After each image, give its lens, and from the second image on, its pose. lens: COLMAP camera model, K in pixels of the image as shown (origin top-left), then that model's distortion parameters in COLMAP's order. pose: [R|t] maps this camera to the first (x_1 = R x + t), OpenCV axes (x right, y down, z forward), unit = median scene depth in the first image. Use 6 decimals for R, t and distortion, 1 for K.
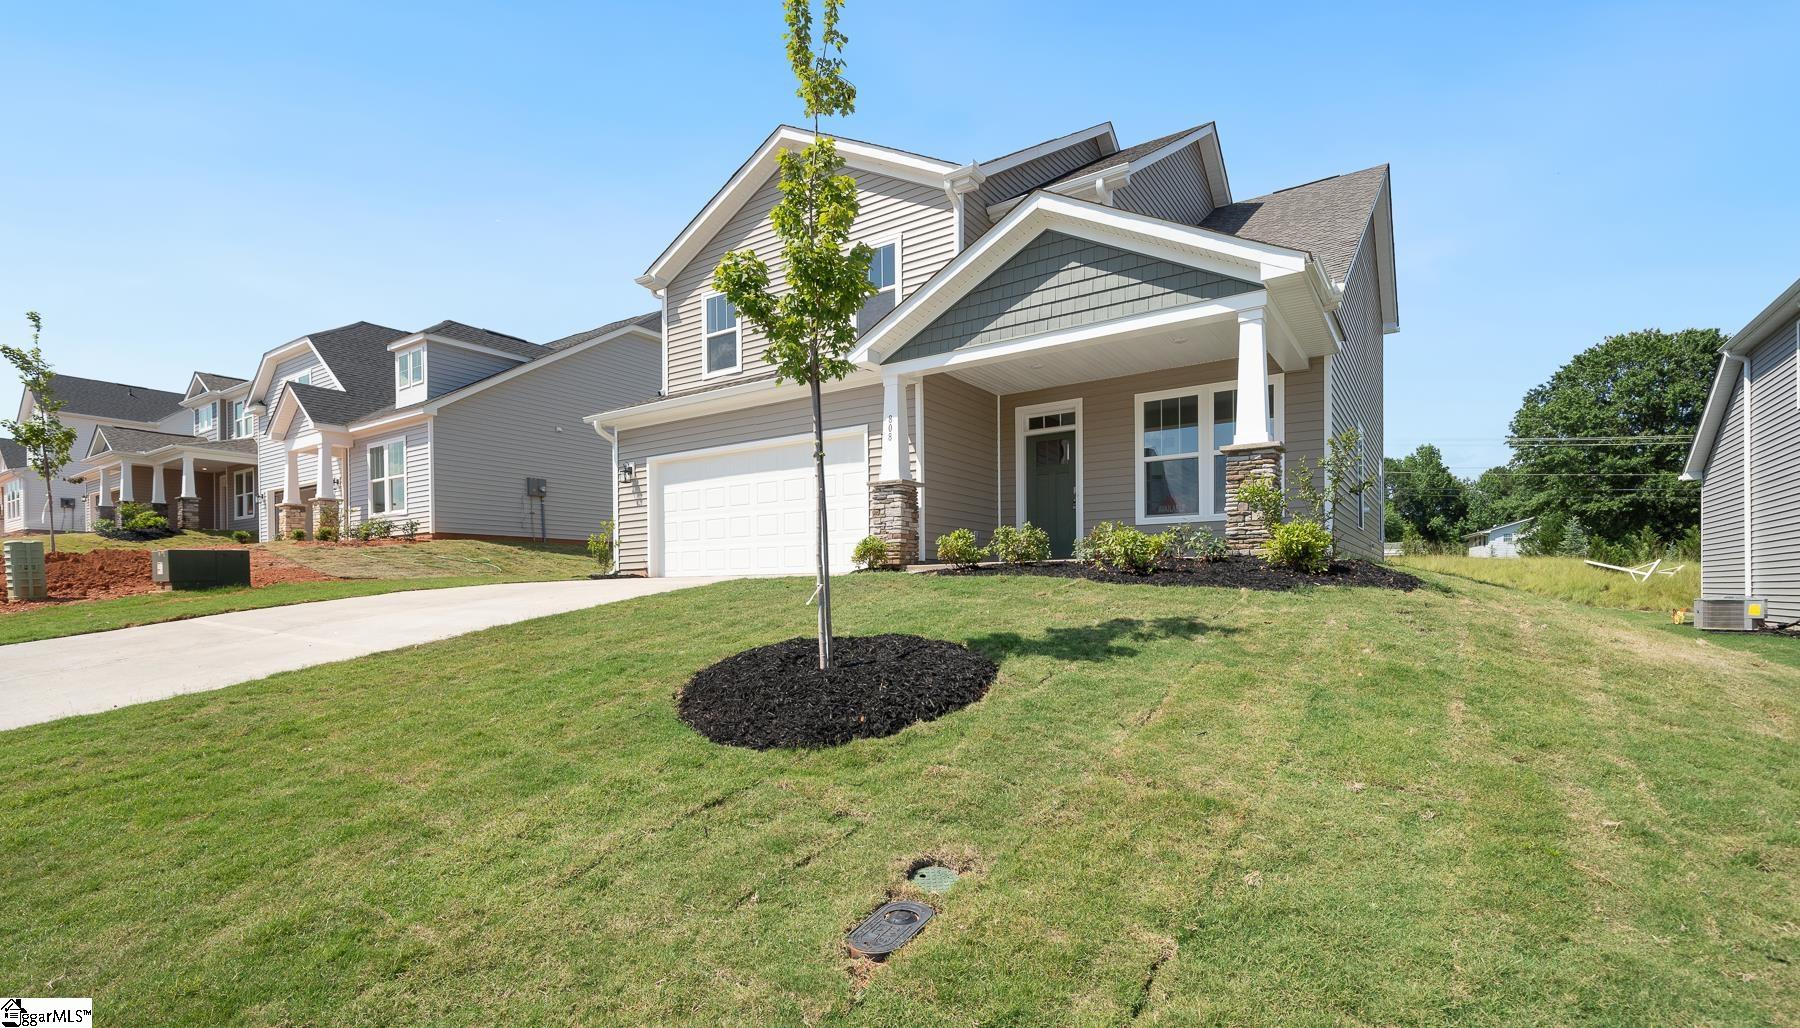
lens RADIAL K [[818.9, 0, 900.0], [0, 818.9, 602.7], [0, 0, 1]] dist [0.003462, -0.000403]
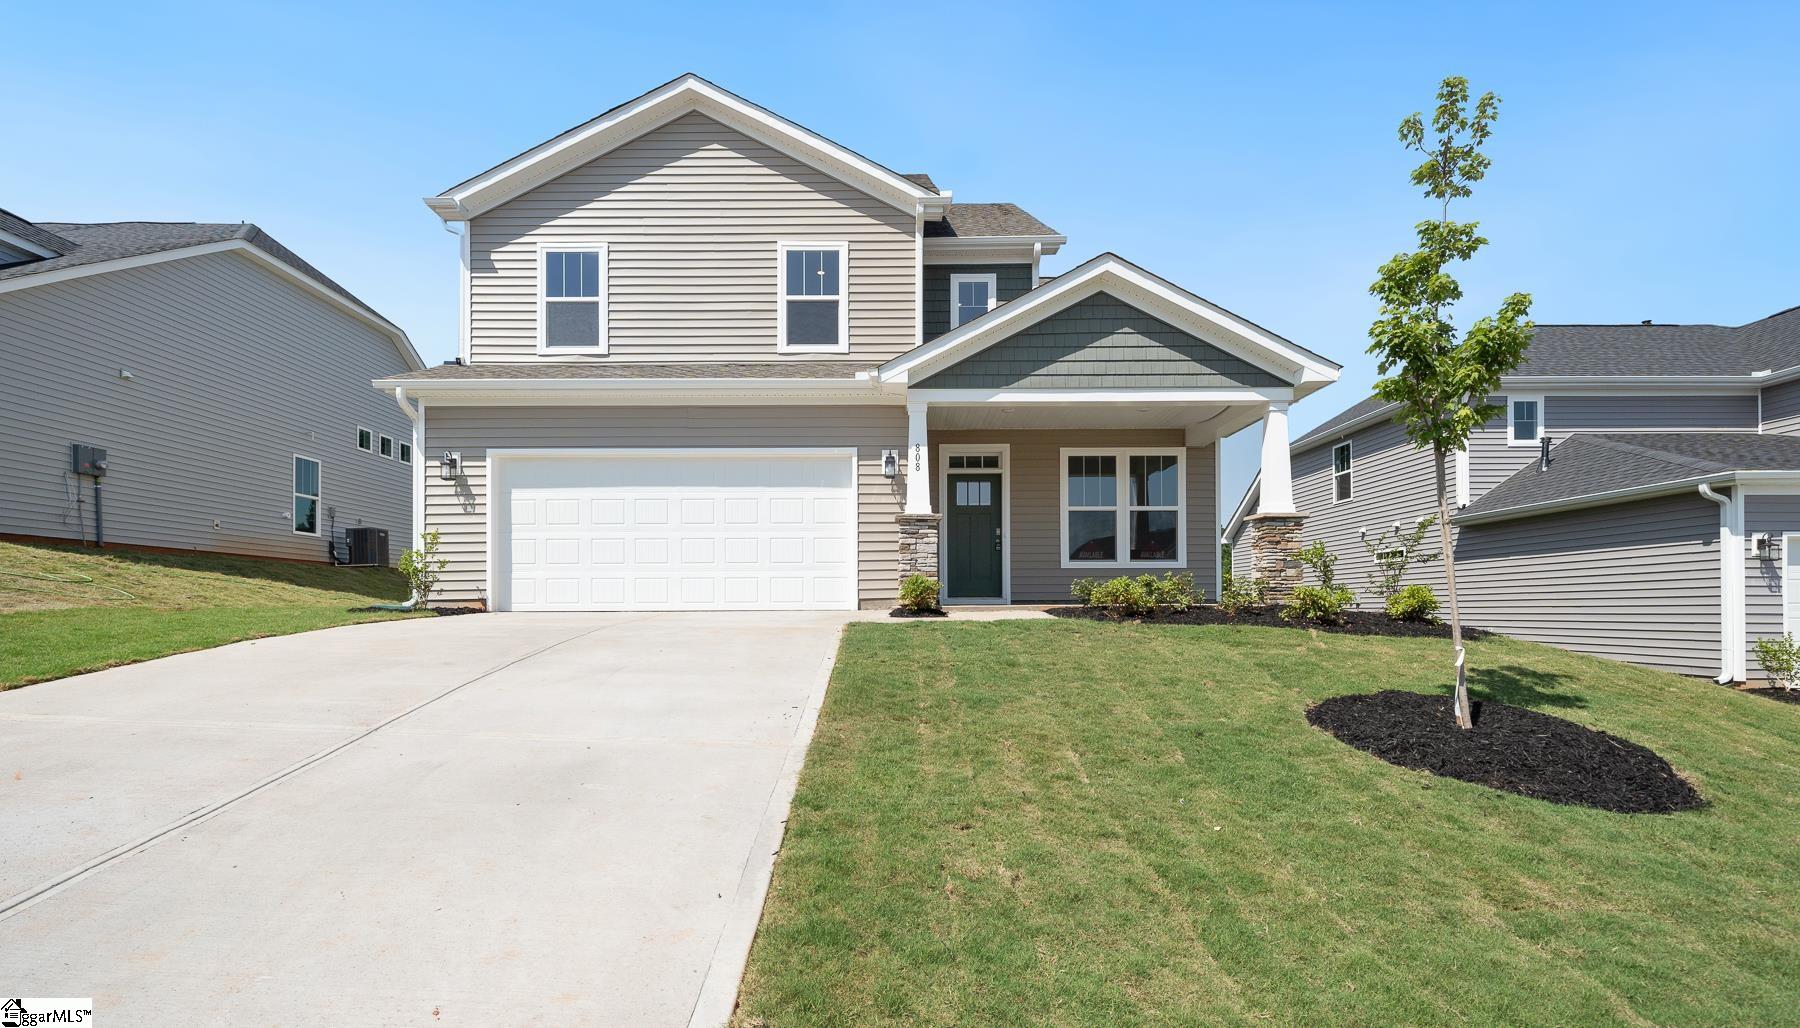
lens RADIAL K [[818.9, 0, 900.0], [0, 818.9, 602.7], [0, 0, 1]] dist [0.003462, -0.000403]
pose [[0.825415, 0.007915, 0.564472, -0.501240], [0.004823, 0.999766, -0.021072, -0.026666], [-0.564506, 0.020116, 0.825184, 0.226995]]
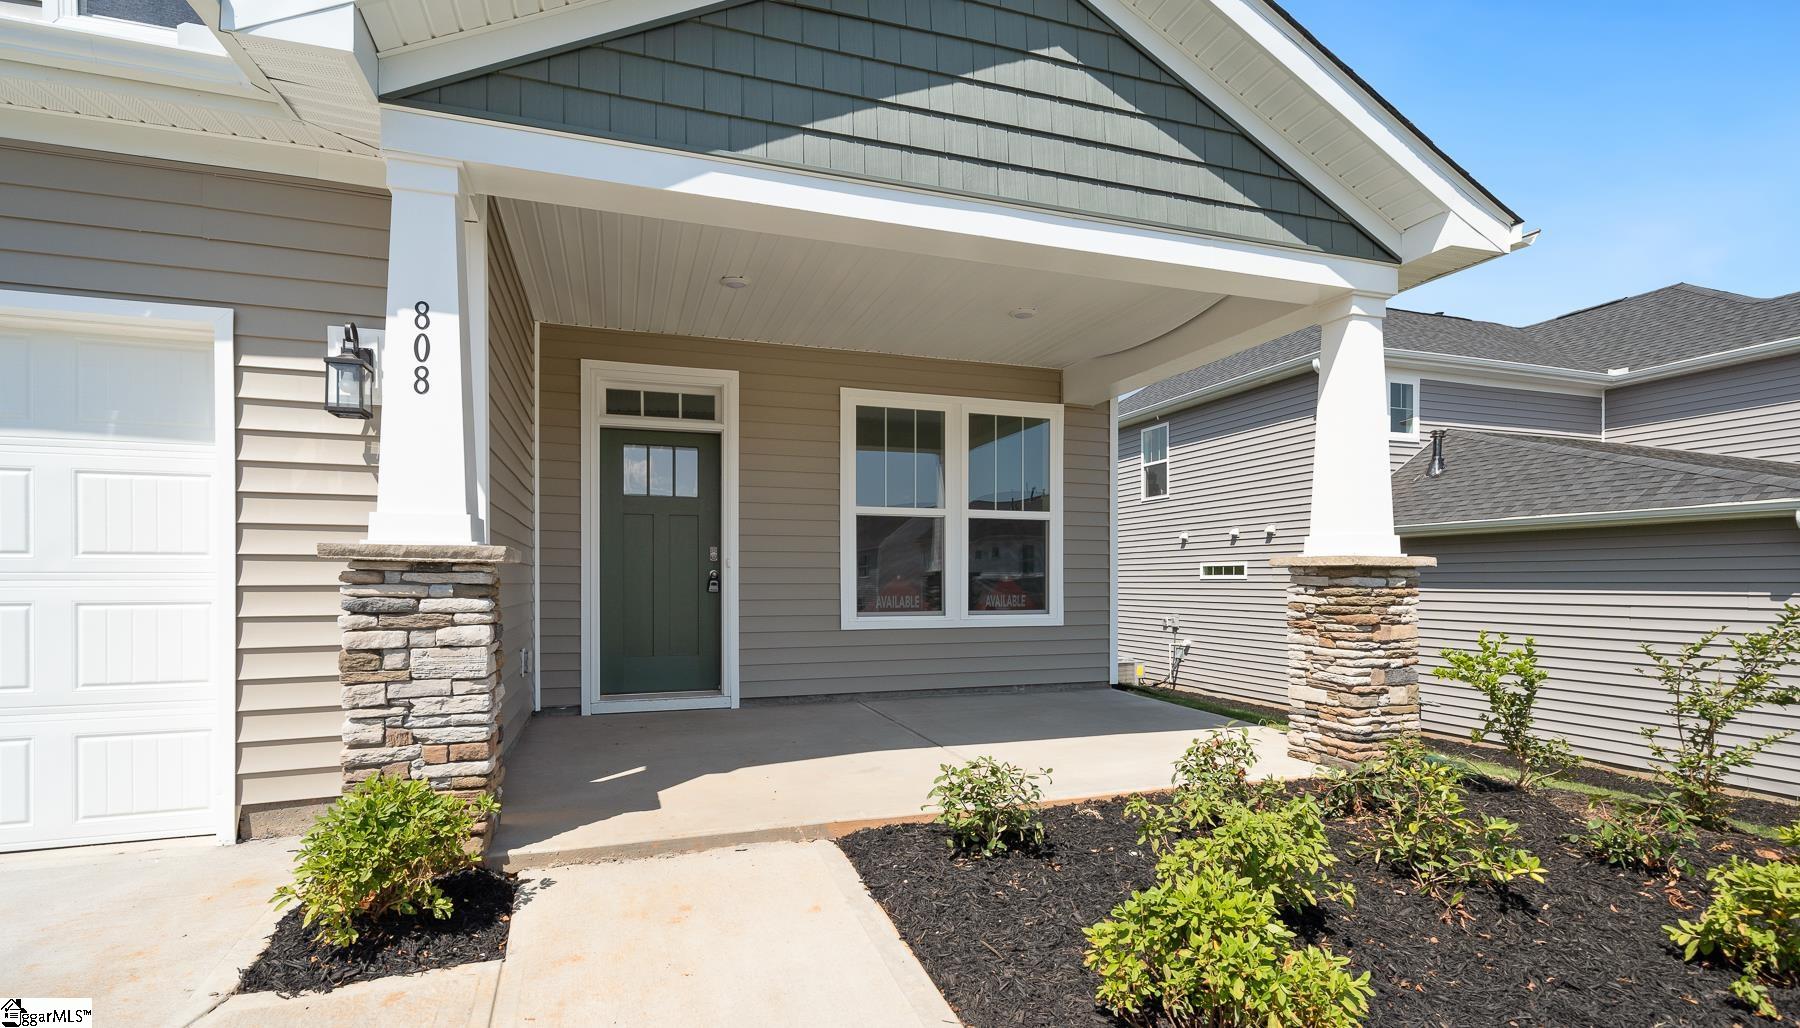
lens RADIAL K [[809.9, 0, 878.0], [0, 809.9, 584.7], [0, 0, 1]] dist [-0.002915, -0.000359]
pose [[0.618820, 0.002408, 0.785529, -0.117500], [0.004186, 0.999971, -0.006363, -0.120633], [-0.785522, 0.007225, 0.618792, 0.651499]]
